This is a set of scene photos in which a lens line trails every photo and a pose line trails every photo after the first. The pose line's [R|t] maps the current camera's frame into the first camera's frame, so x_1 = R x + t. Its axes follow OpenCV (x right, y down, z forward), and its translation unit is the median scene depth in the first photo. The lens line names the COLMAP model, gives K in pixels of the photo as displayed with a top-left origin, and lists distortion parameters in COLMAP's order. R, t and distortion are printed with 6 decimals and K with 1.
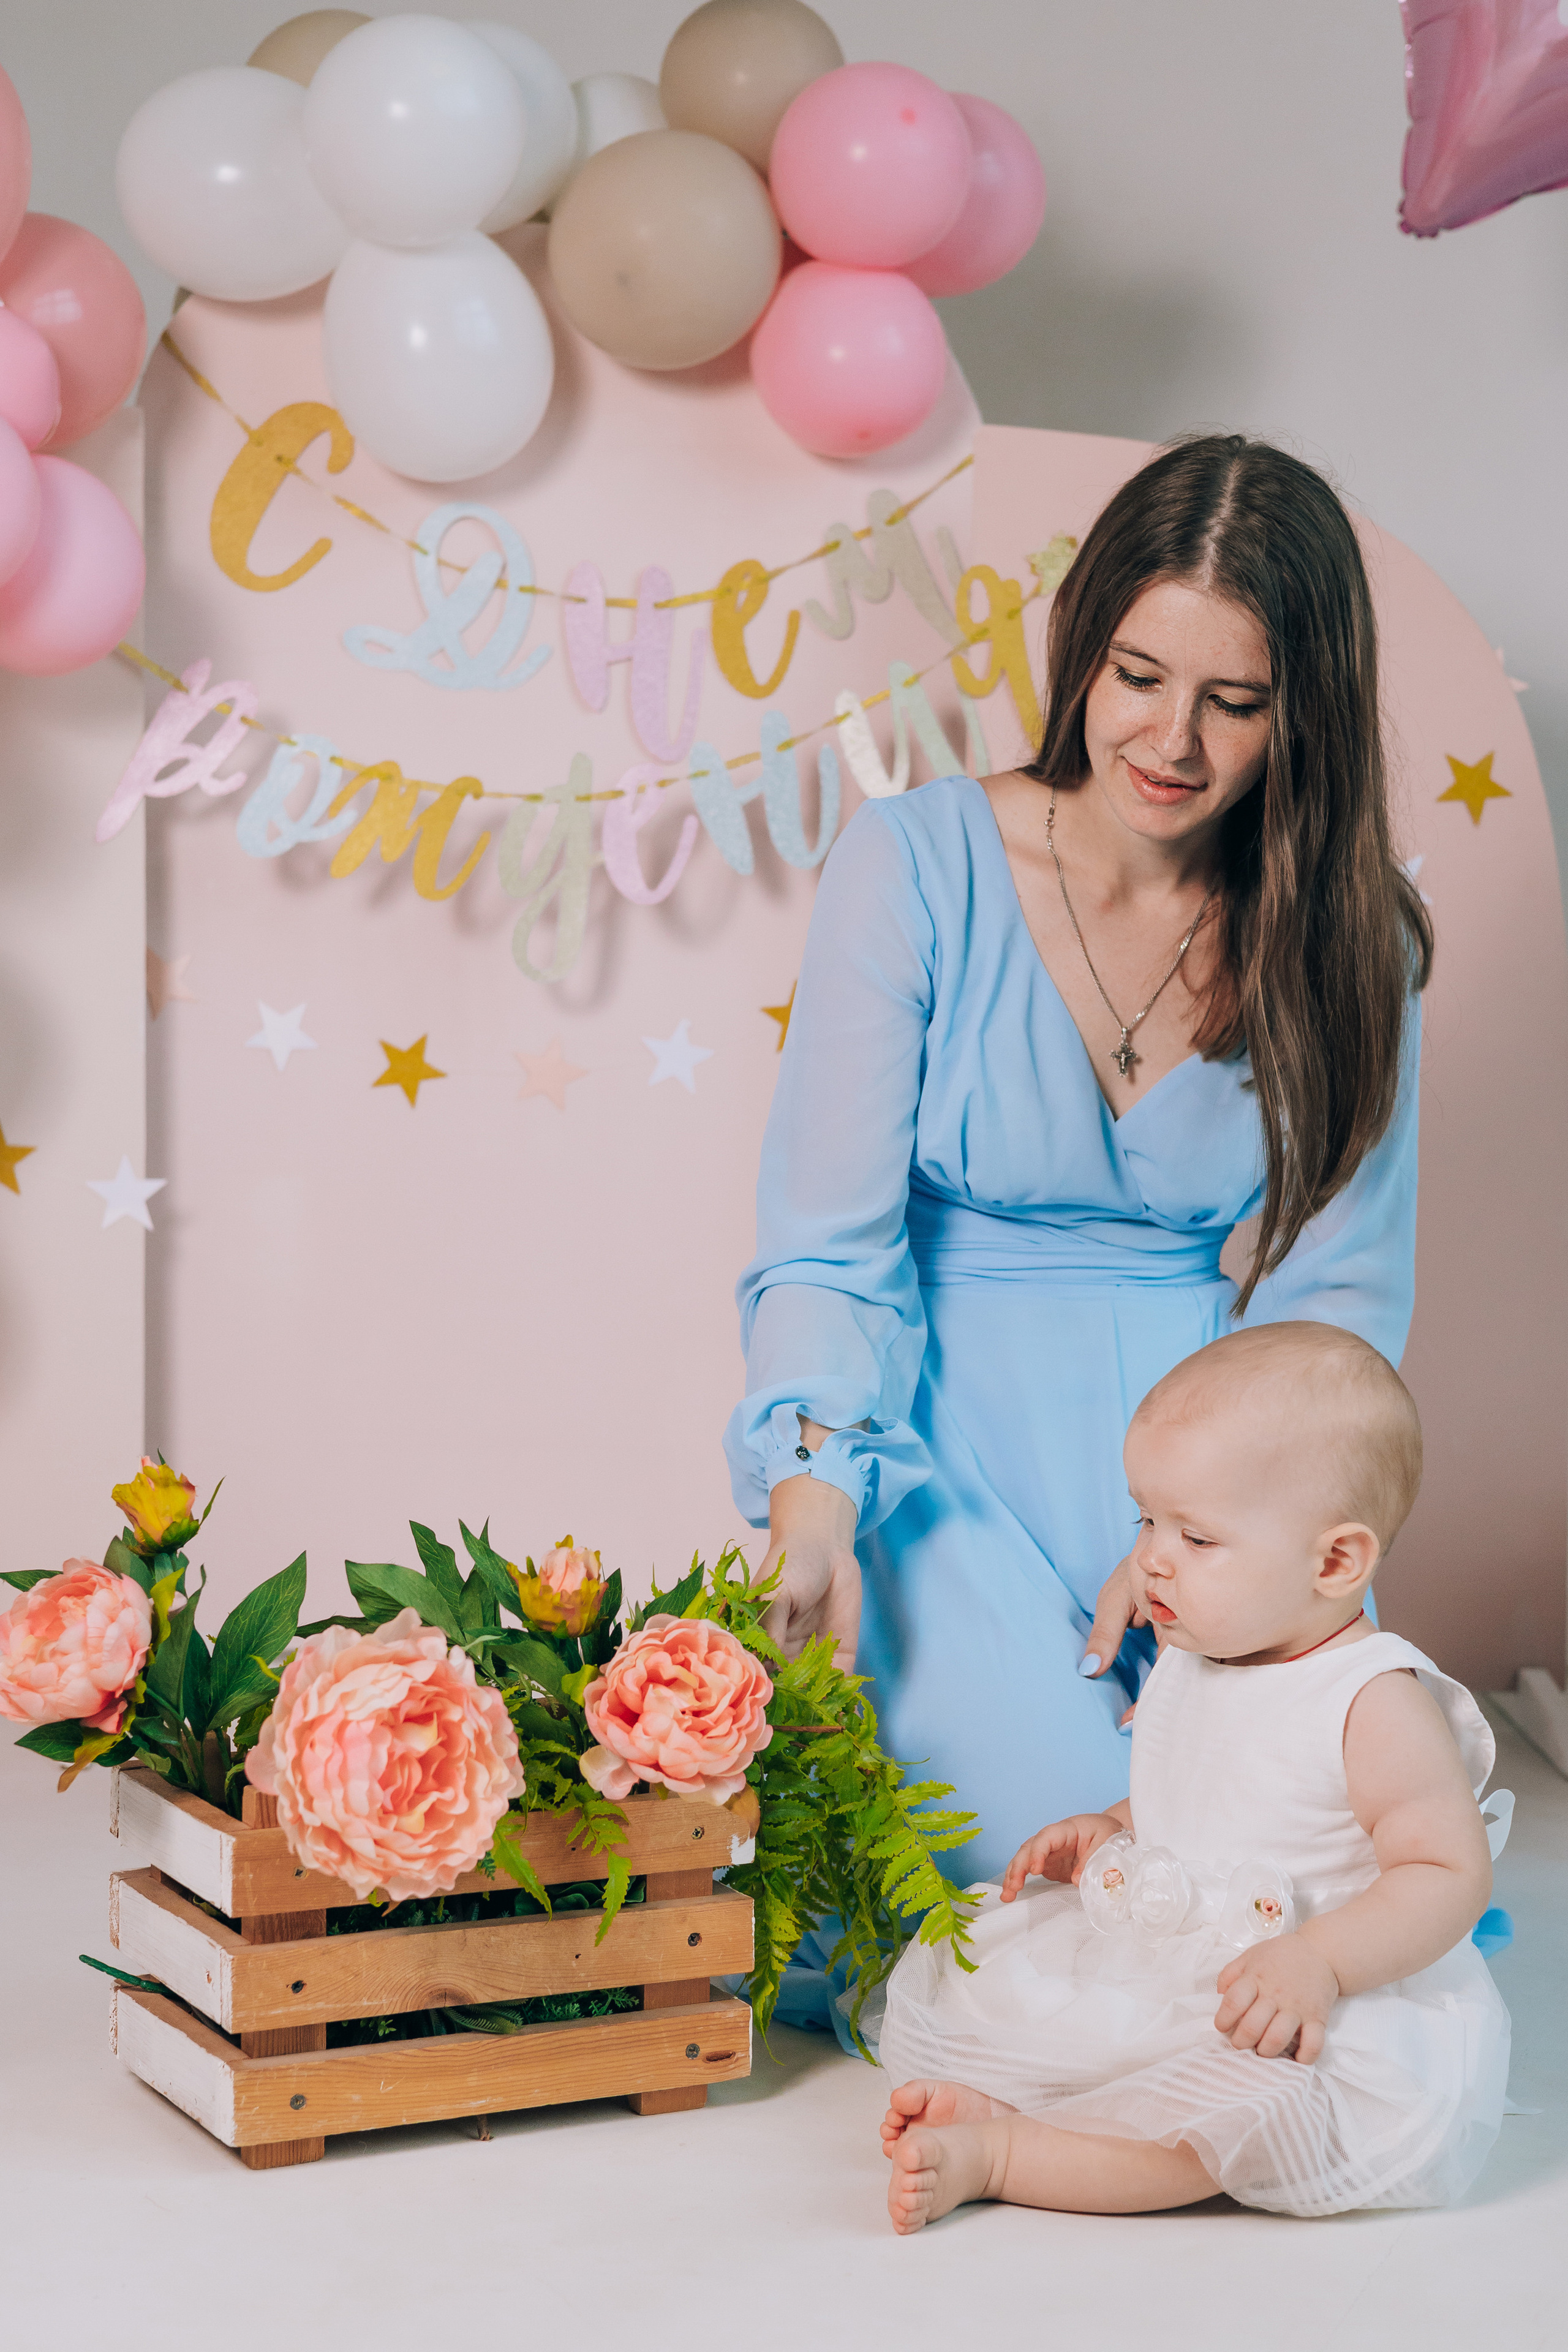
lens RADIAL K [[4169.1, 0, 798.4], [0, 4169.1, 1157.0], [0, 0, 1]] dist [0.022075, 0.000000]
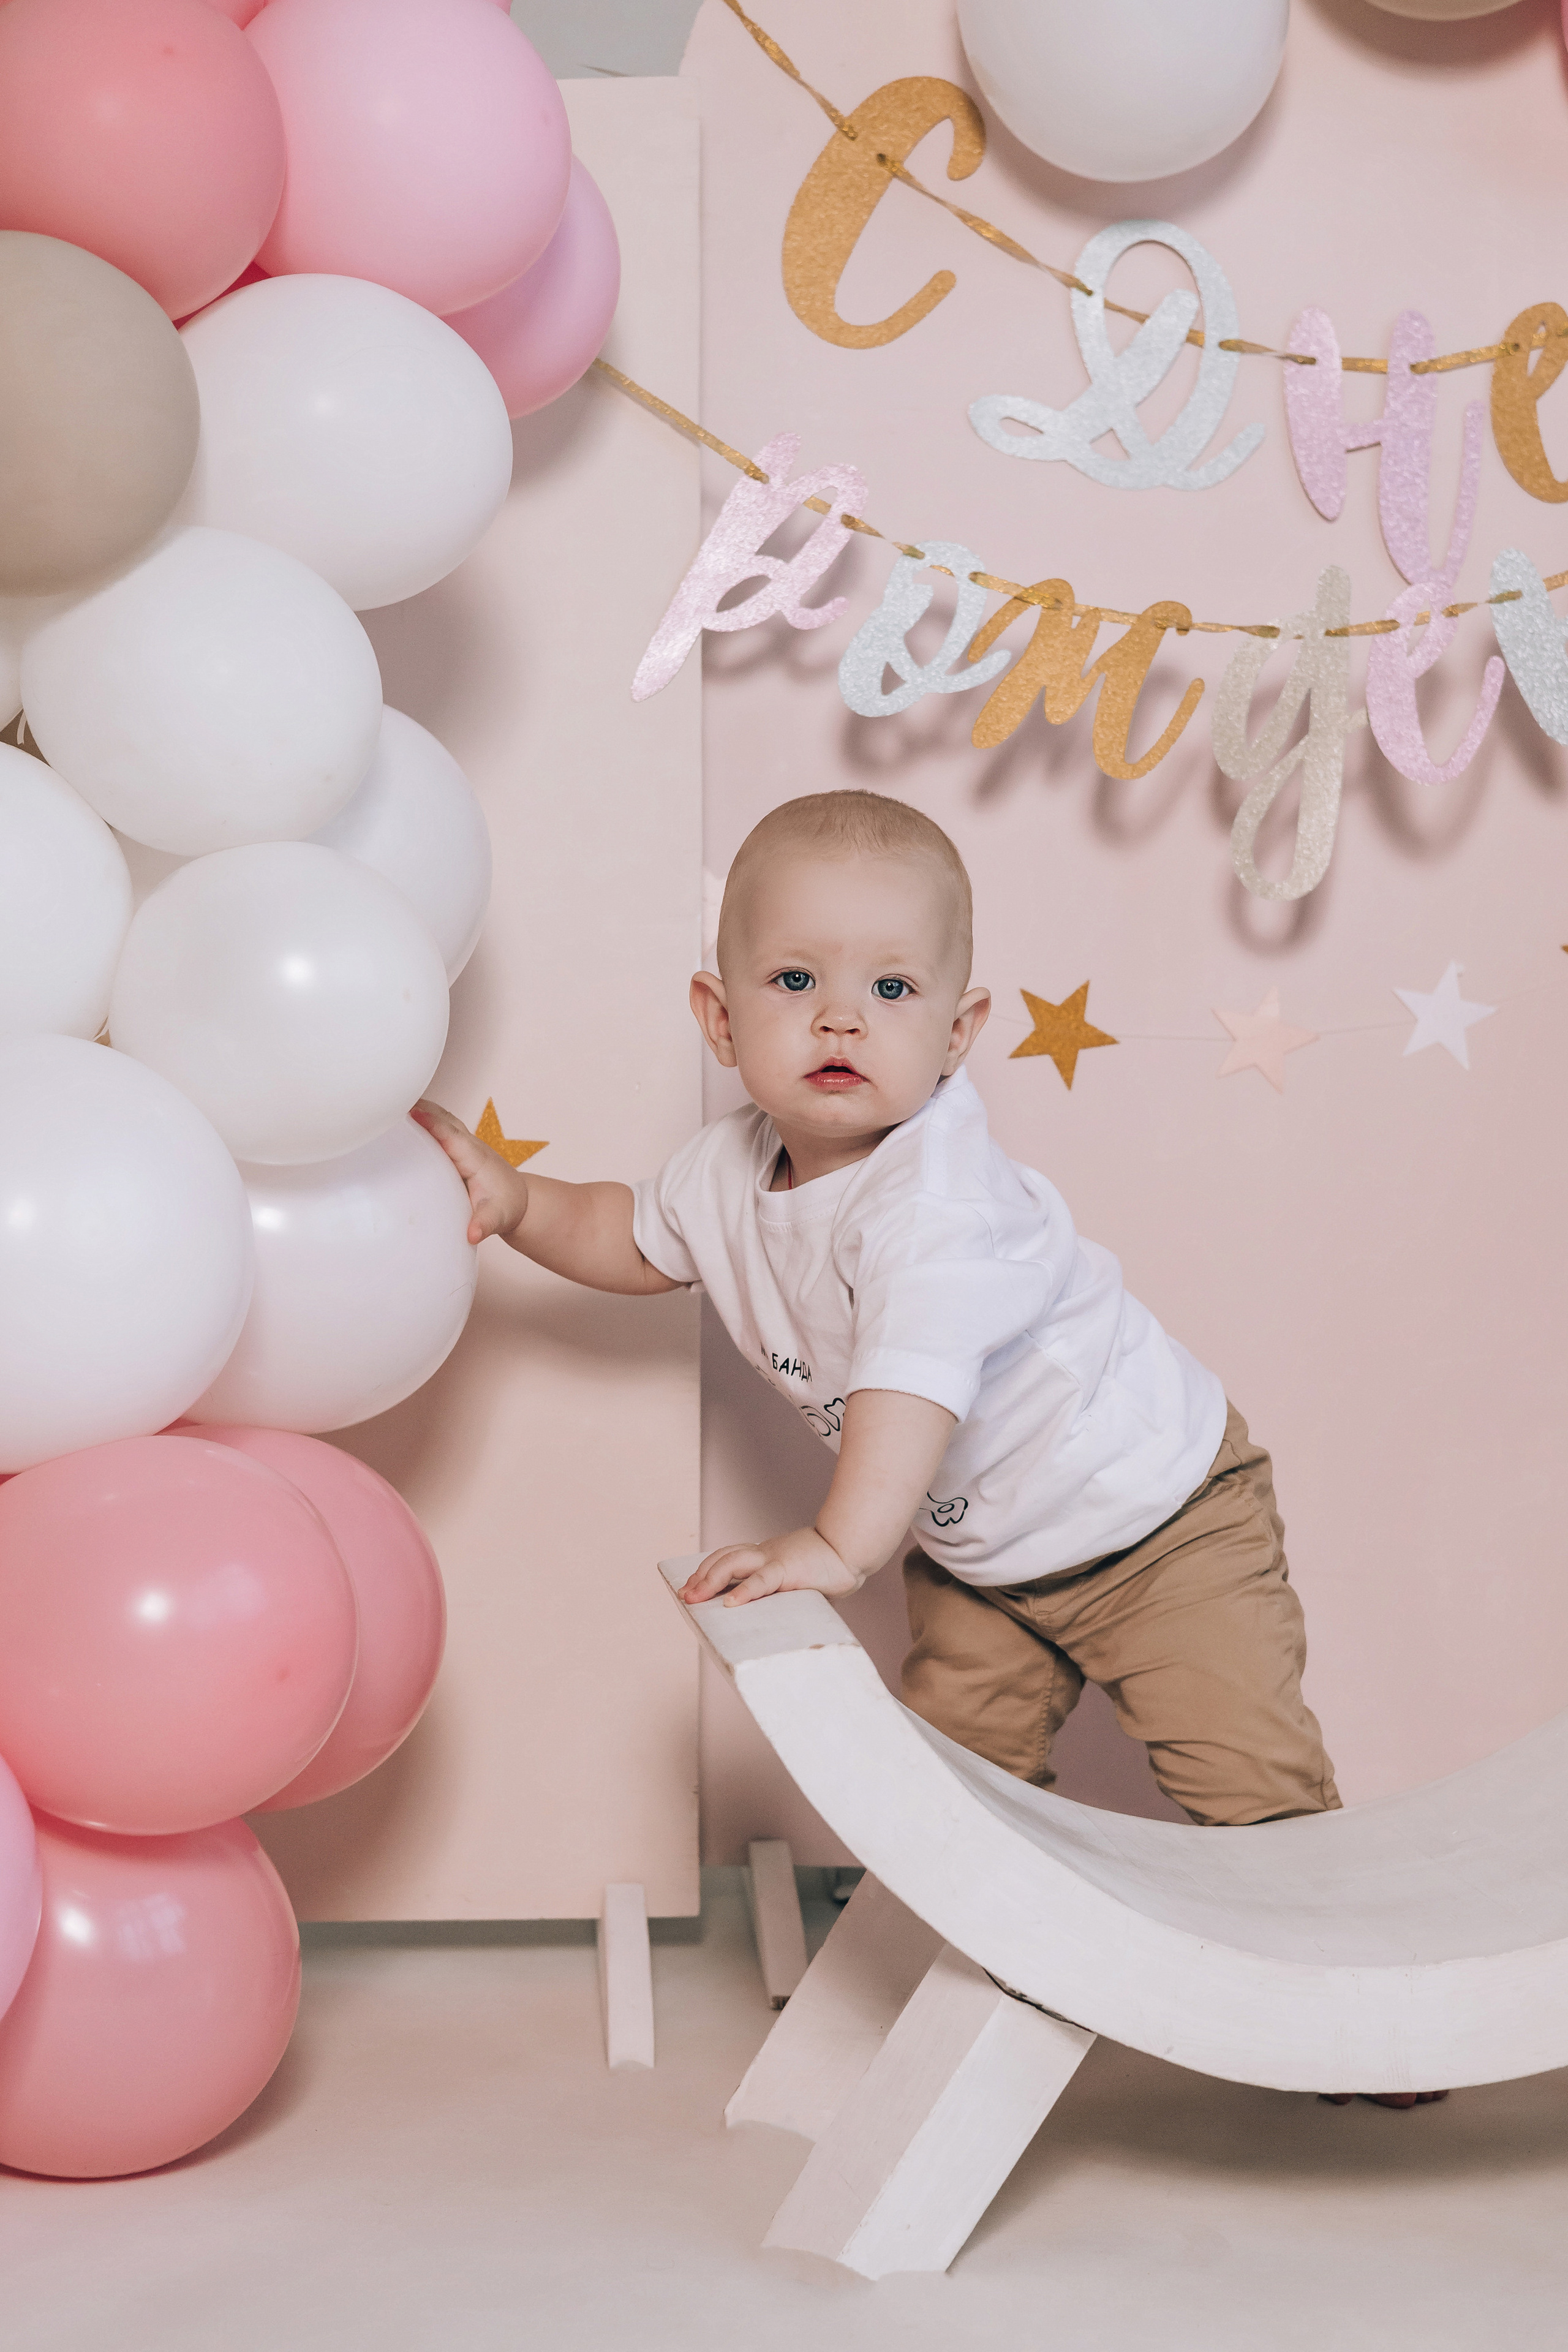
lens RADIAL K [[4169.1, 0, 809.0], [0, 4169.1, 1244.4], [0, 0, 1]] dist [0.022075, 0.000000]
pose [[0.999438, 0.000123, -0.033519, -0.113149], [-0.000265, 0.999991, -0.004230, 0.017402], [0.033518, 0.004236, 0.999429, 0.303119]]
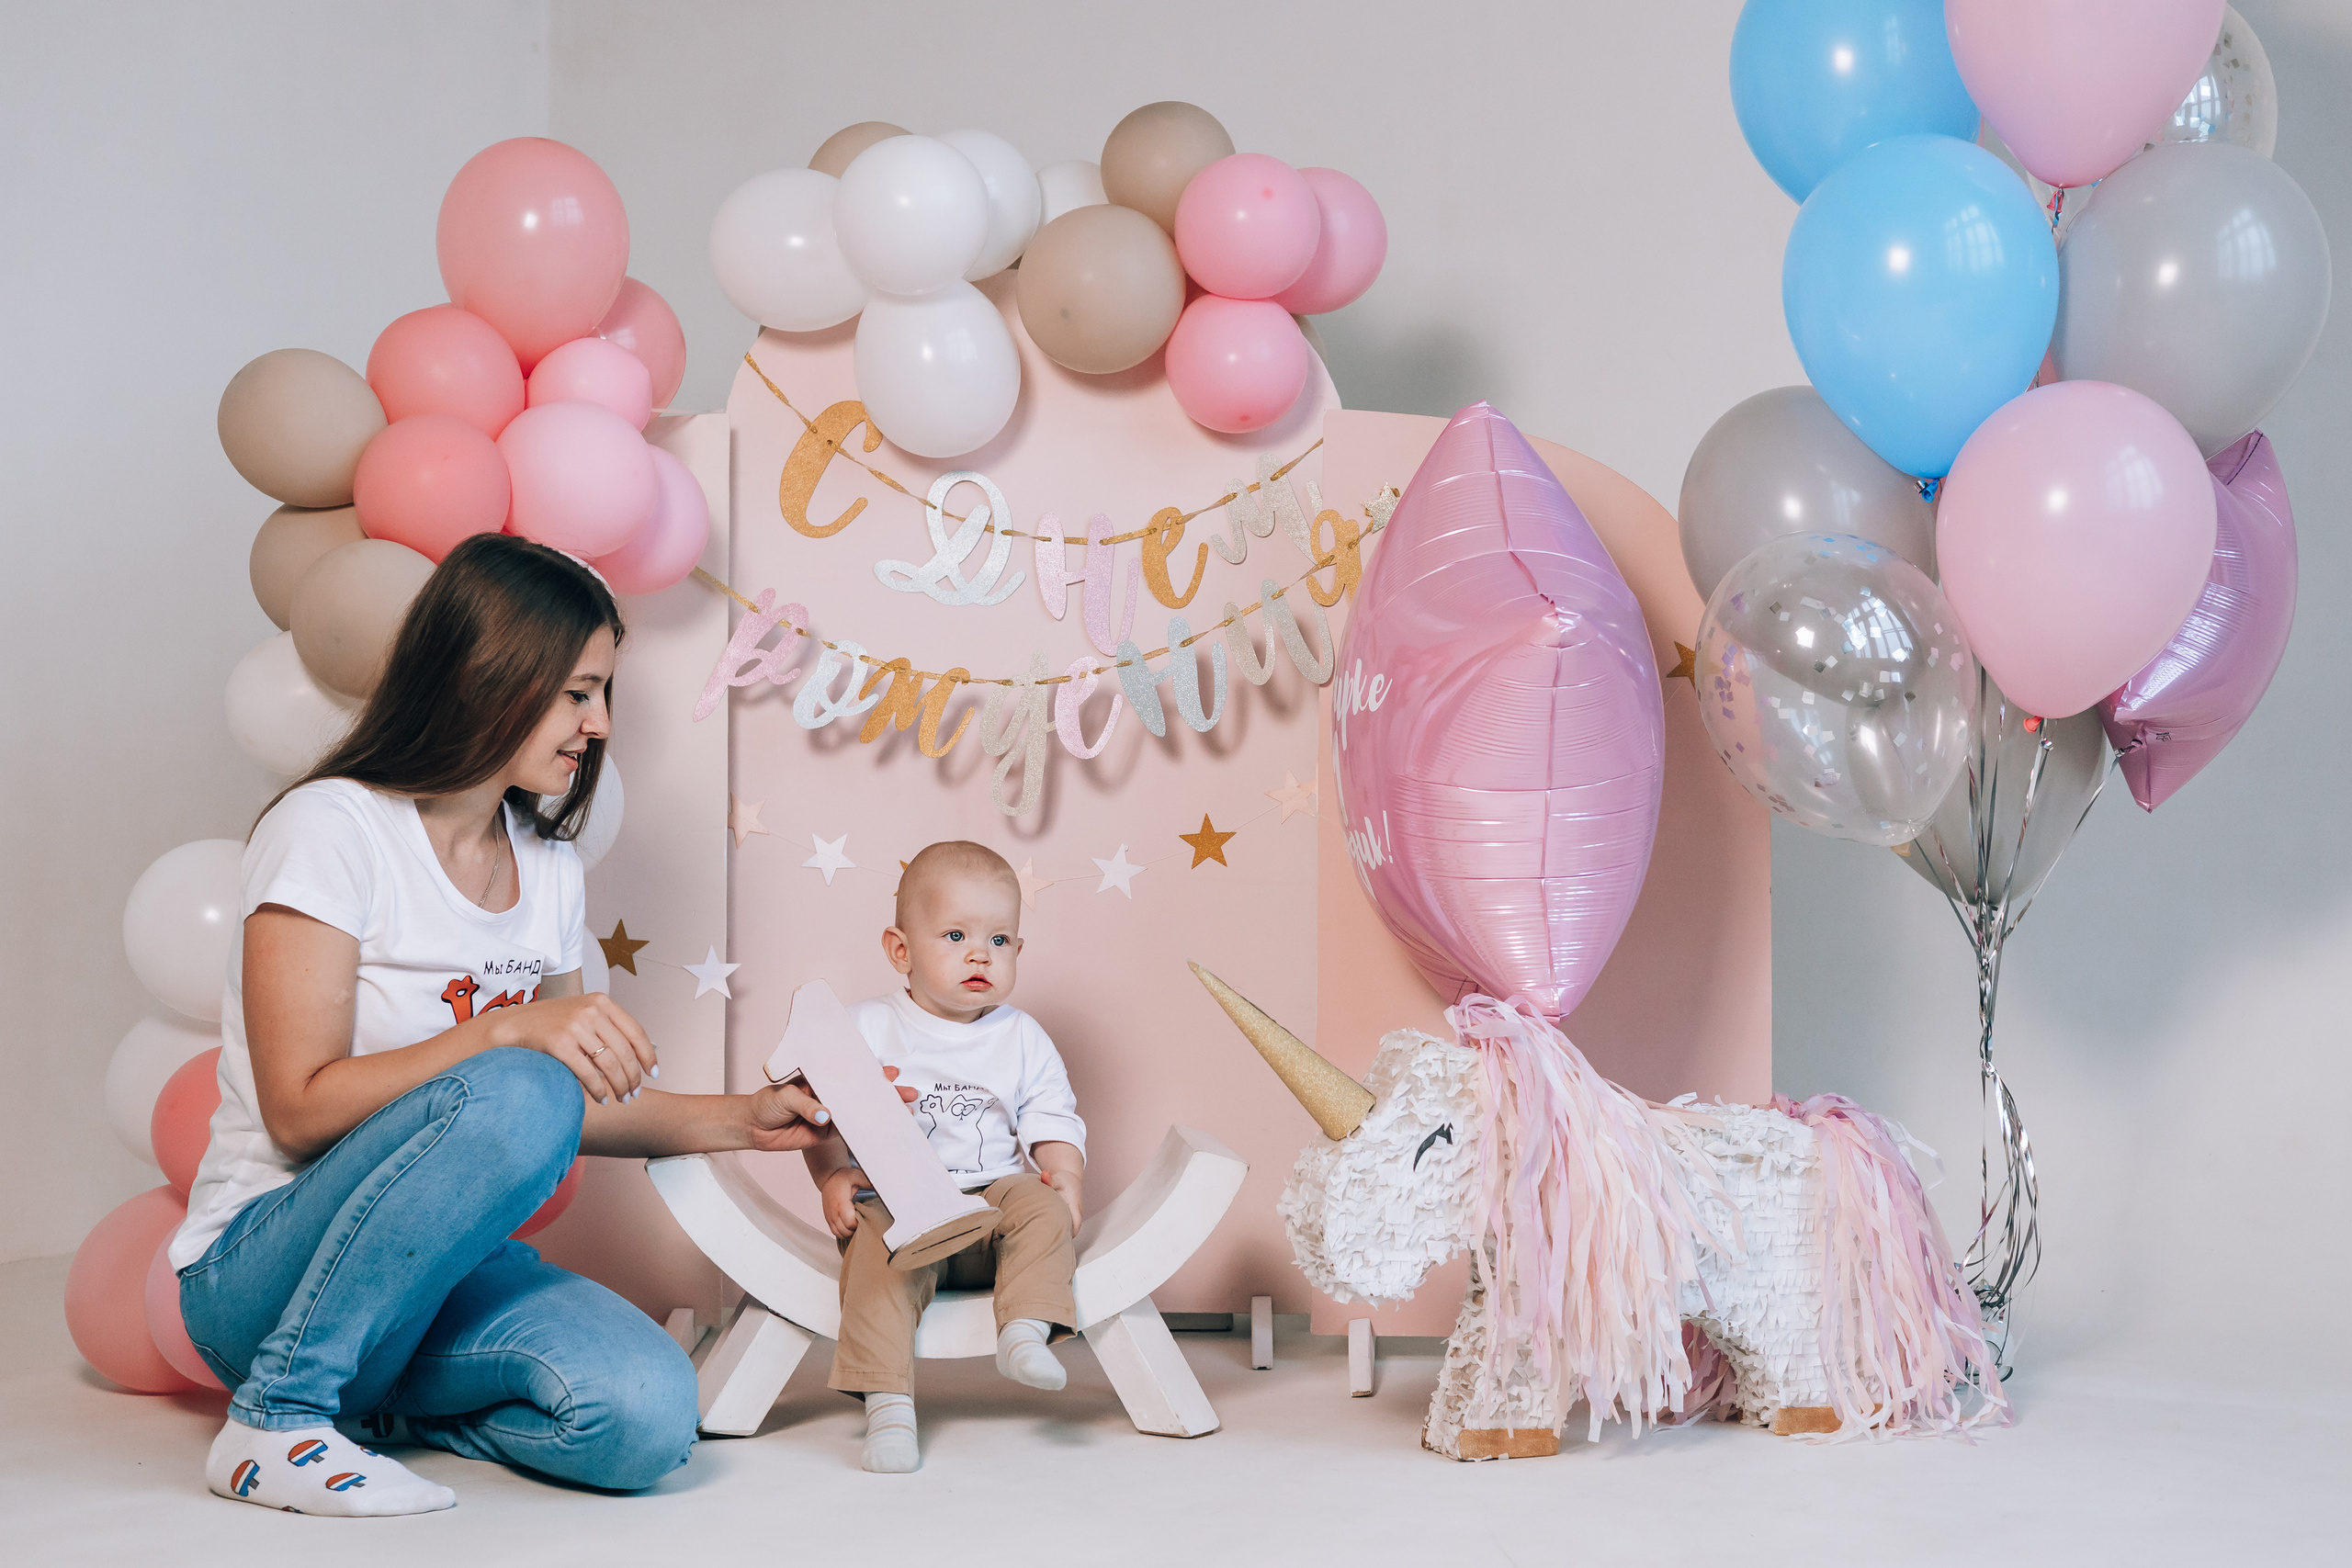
lens RADIAL K [[4168.7, 0, 1097.3], [0, 4168.7, 604.2], [0, 0, 1]] dist [0.022075, 0.000000]
pose [[0.992888, -0.016027, -0.117973, 0.126983], [0.004135, 0.994942, -0.100365, 0.025747], [0.118984, 0.099164, 0.987932, -0.354243]]
